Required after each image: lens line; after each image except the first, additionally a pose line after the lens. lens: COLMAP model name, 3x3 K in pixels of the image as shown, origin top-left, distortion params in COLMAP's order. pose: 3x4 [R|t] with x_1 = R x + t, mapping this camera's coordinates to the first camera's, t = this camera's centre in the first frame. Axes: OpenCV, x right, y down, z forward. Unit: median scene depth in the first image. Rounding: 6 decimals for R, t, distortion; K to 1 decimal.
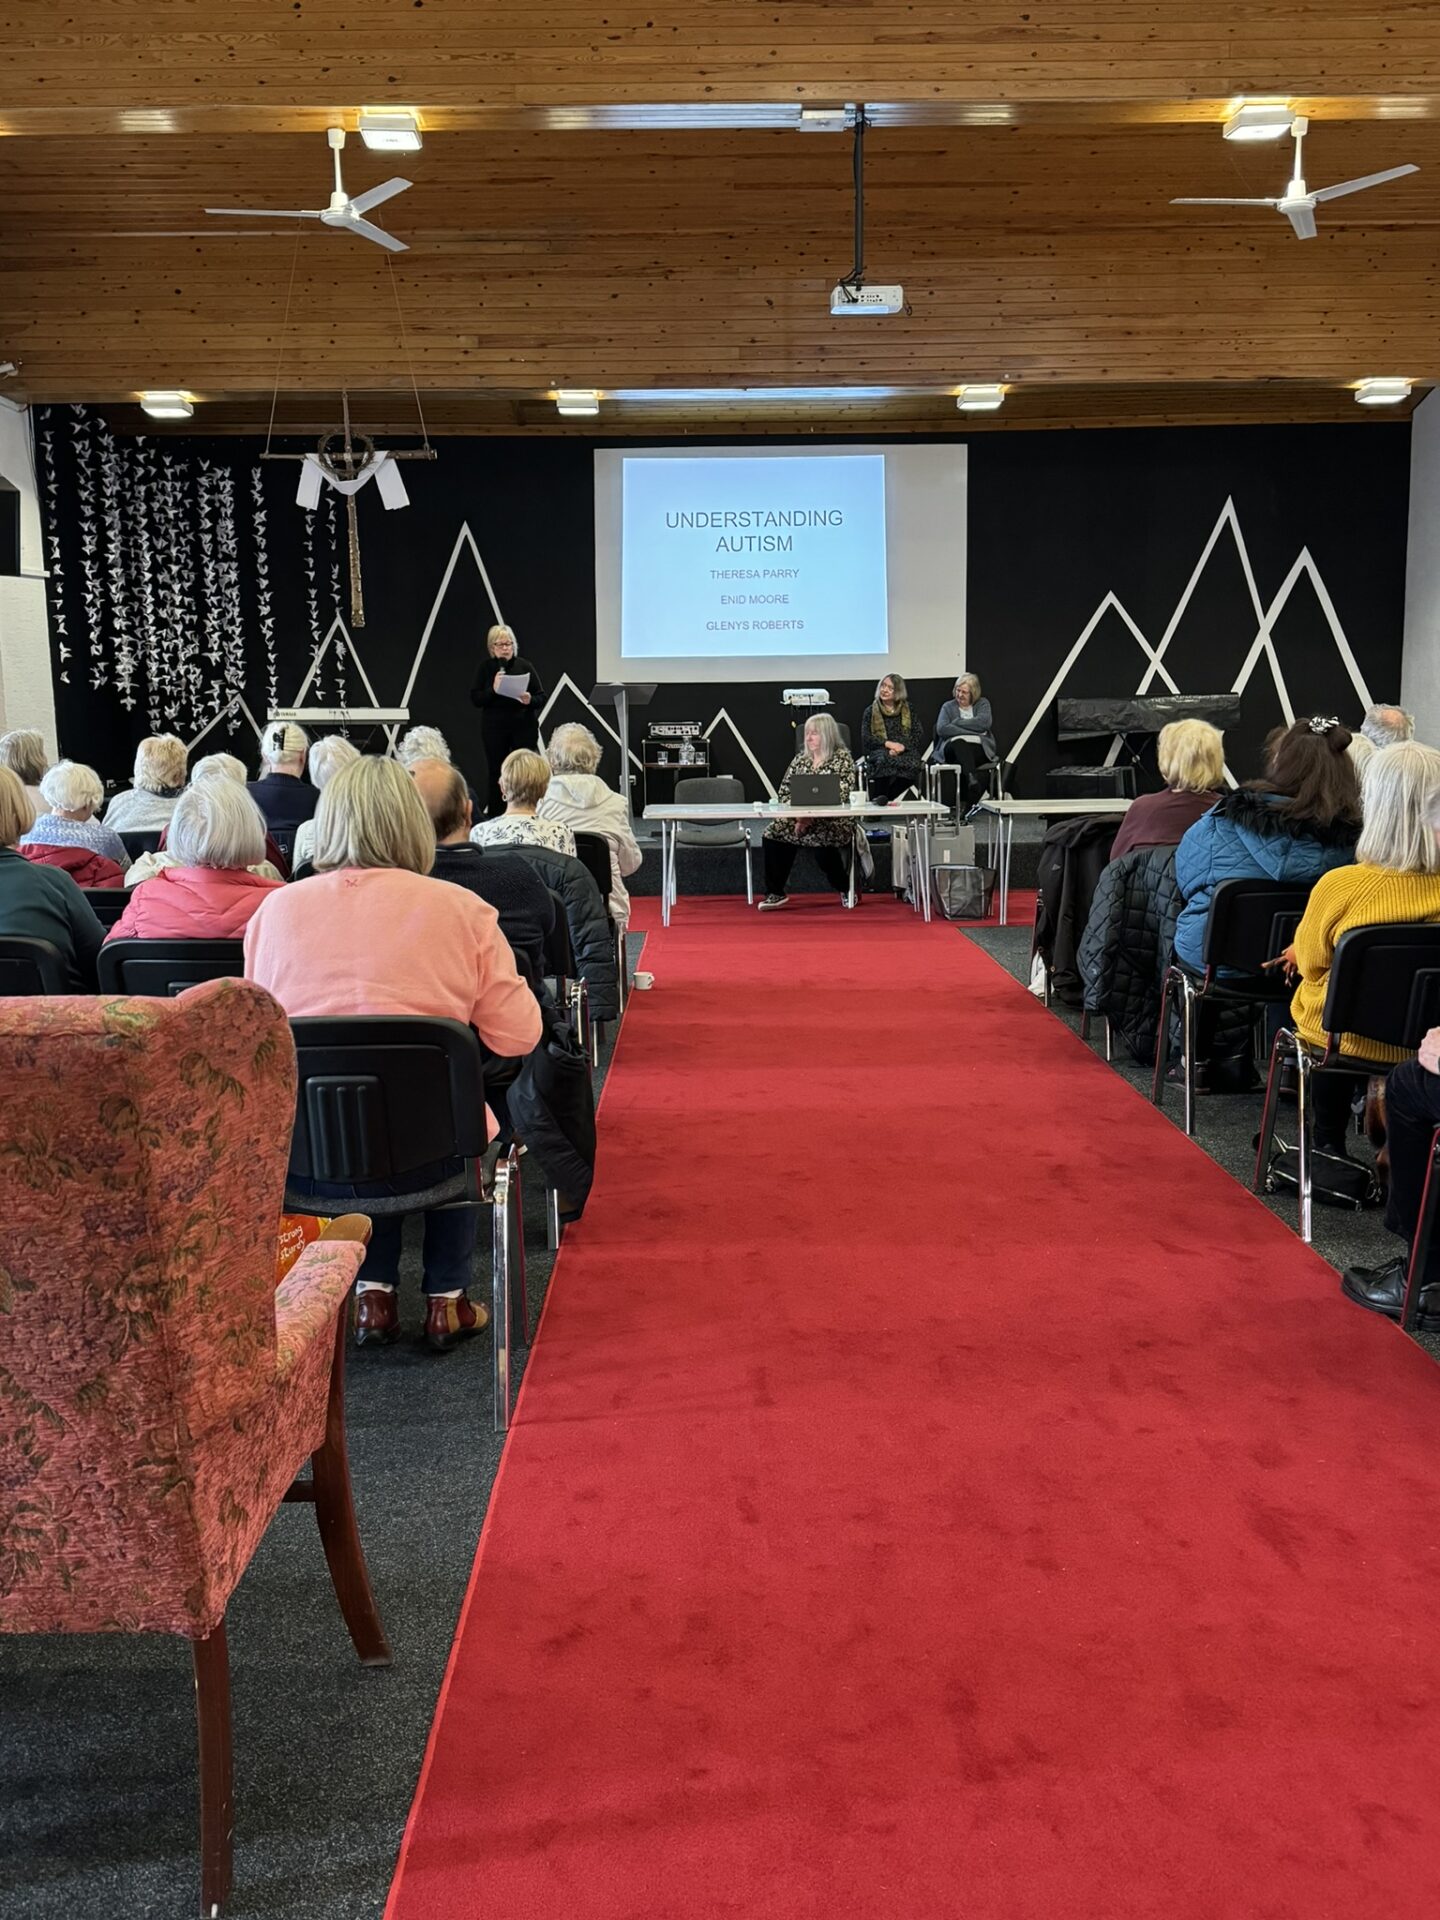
lens RADIAL K [[1688.7, 0, 731.6], [0, 1688.7, 973.1], [0, 0, 1]] dist [0.087287, -0.081845]
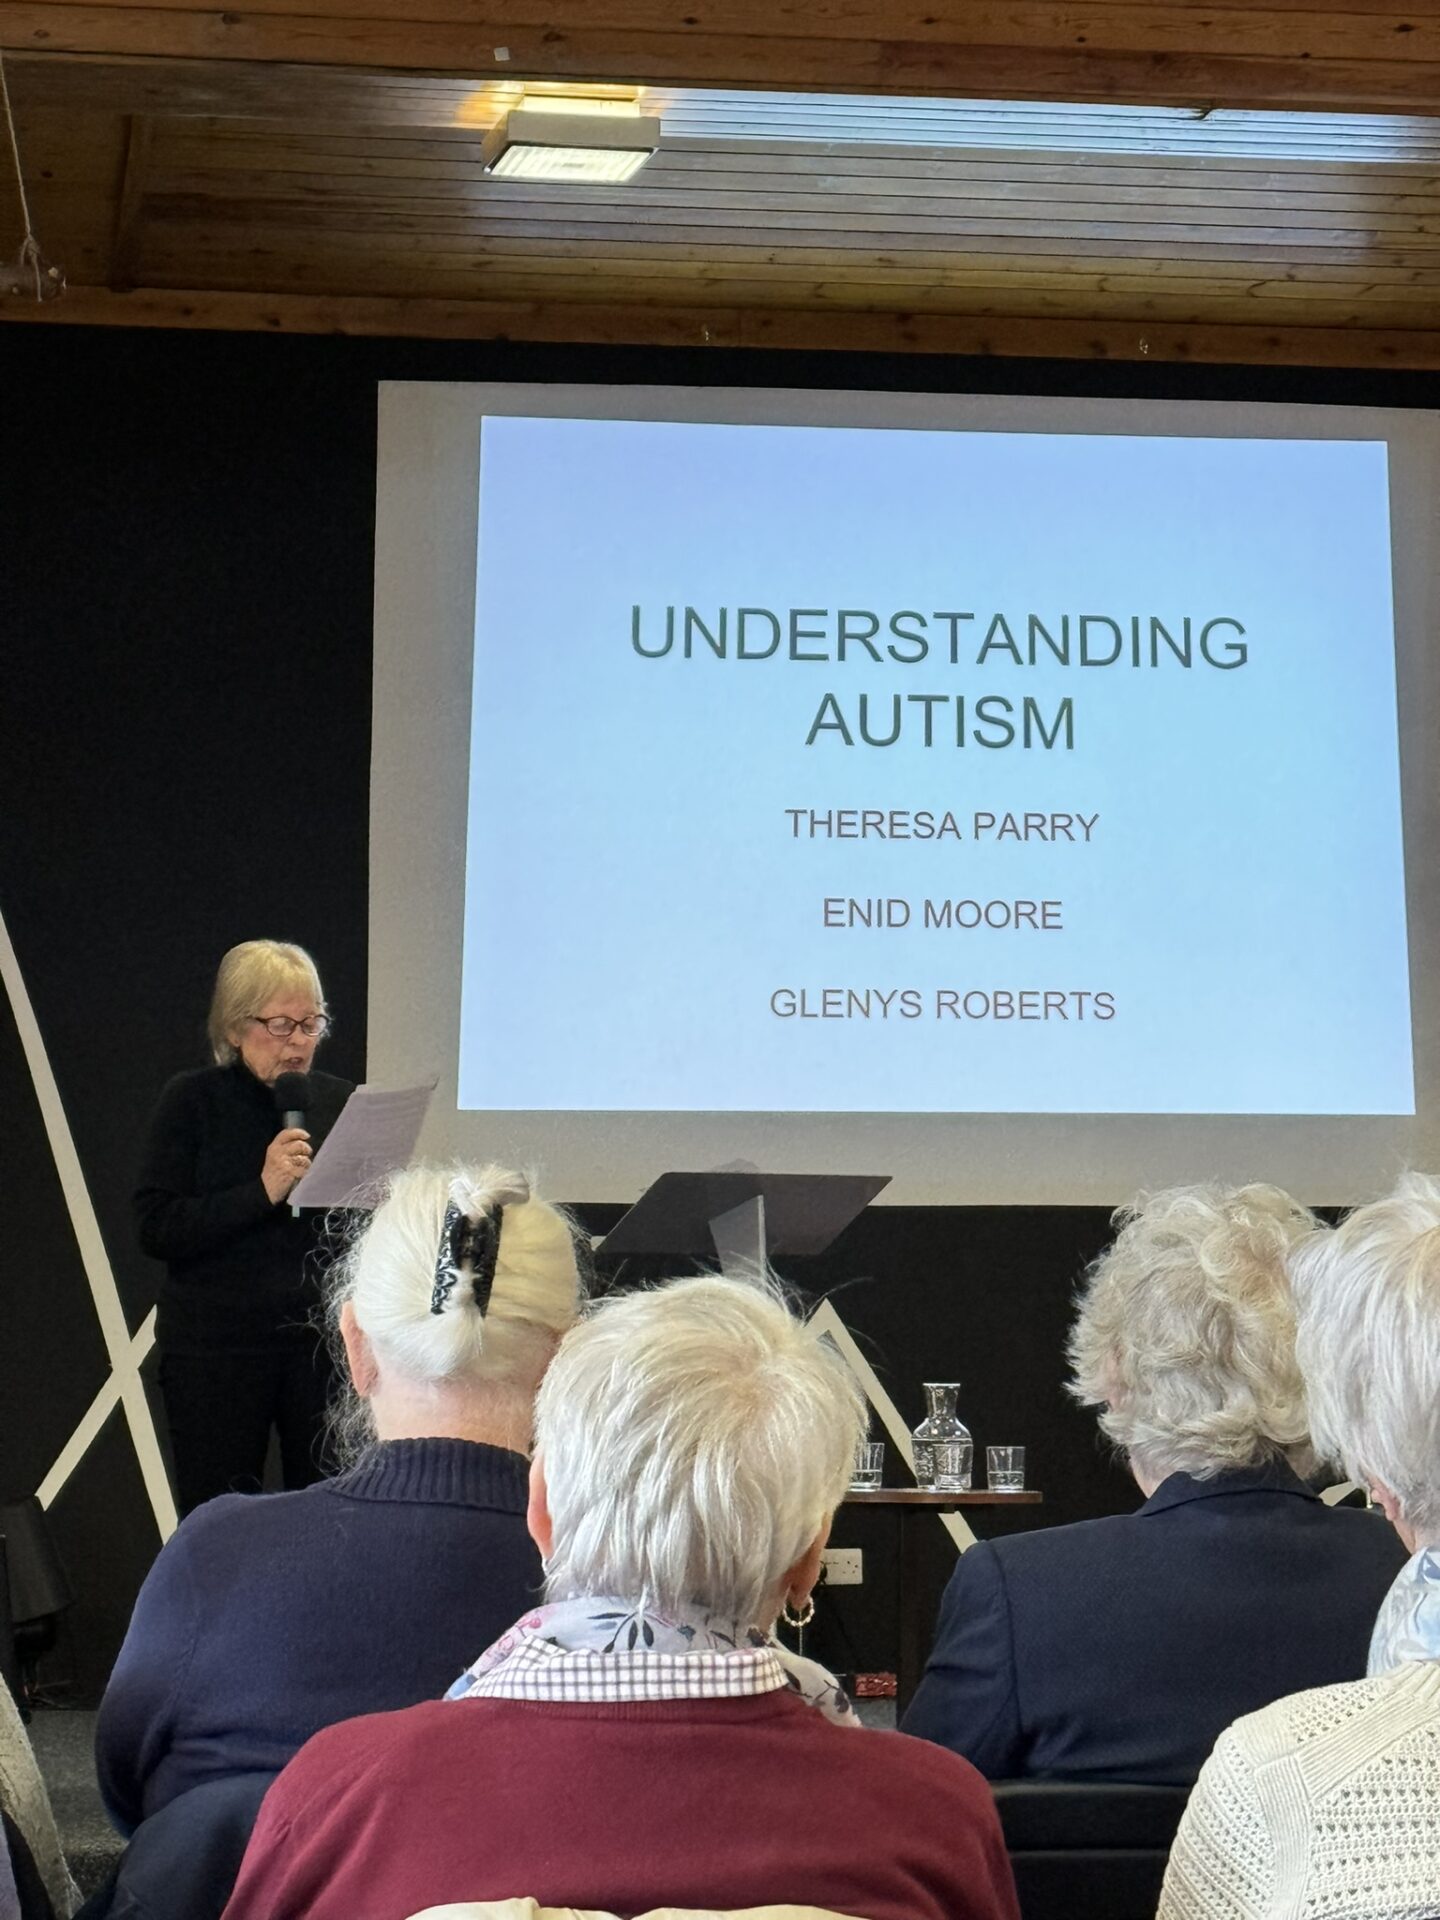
lens RADIAL K [[5117.4, 0, 738.0], [0, 5117.4, 959.9], [0, 0, 1]] dist [0.086109, 0.000000]
pose [[0.988149, 0.020146, 0.152169, -0.175144], [0.017152, 0.970650, -0.239885, -0.016315], [-0.152535, 0.239652, 0.958801, 0.247274]]
